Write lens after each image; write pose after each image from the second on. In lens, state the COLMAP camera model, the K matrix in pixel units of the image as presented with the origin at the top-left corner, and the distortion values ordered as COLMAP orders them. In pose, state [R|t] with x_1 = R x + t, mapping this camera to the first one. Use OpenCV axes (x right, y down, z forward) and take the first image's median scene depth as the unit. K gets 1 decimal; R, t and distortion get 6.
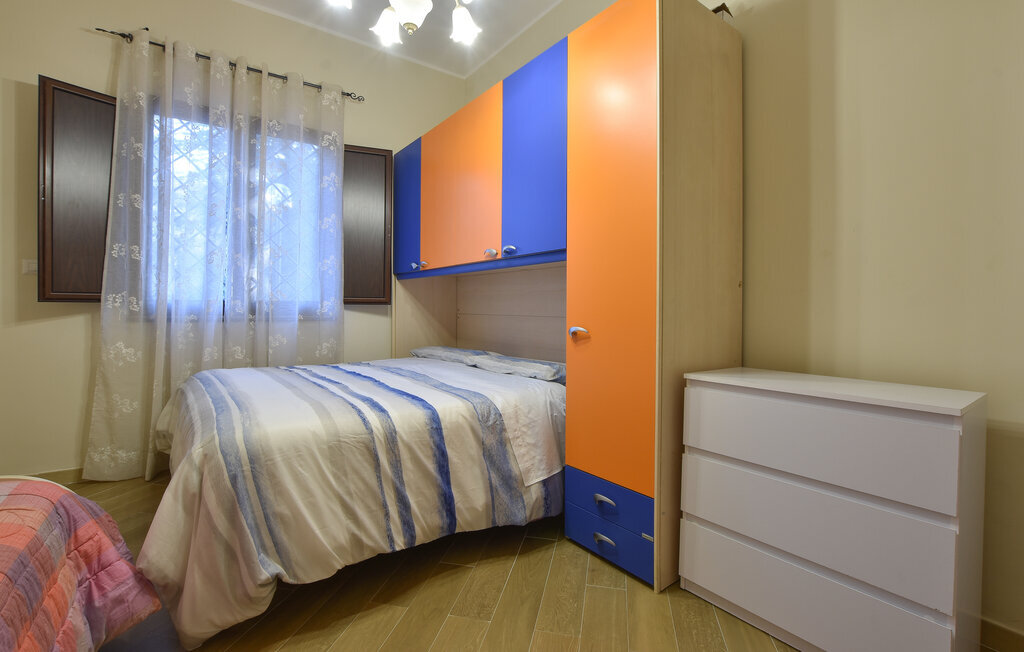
lens RADIAL K [[461.4, 0, 513.3], [0, 461.4, 307.7], [0, 0, 1]] dist [-0.000088, 0.000155]
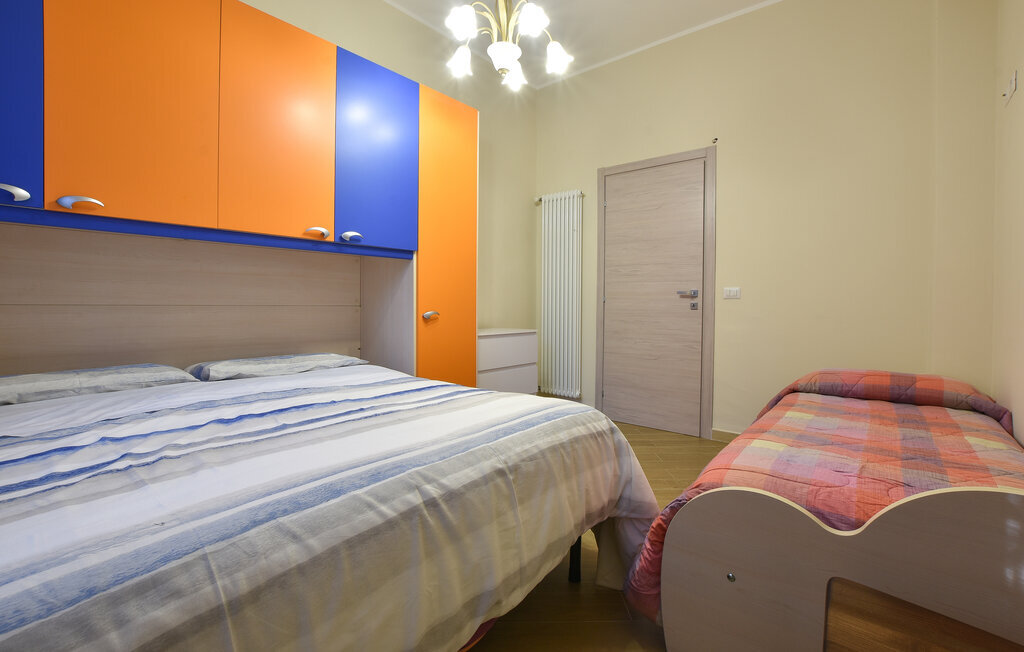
lens RADIAL K [[461.4, 0, 513.3], [0, 461.4, 307.7], [0, 0, 1]] dist [-0.000088, 0.000155]
pose [[-0.235381, -0.020080, 0.971696, -1.051328], [-0.010413, 0.999781, 0.018138, 0.003641], [-0.971847, -0.005849, -0.235538, 0.915643]]
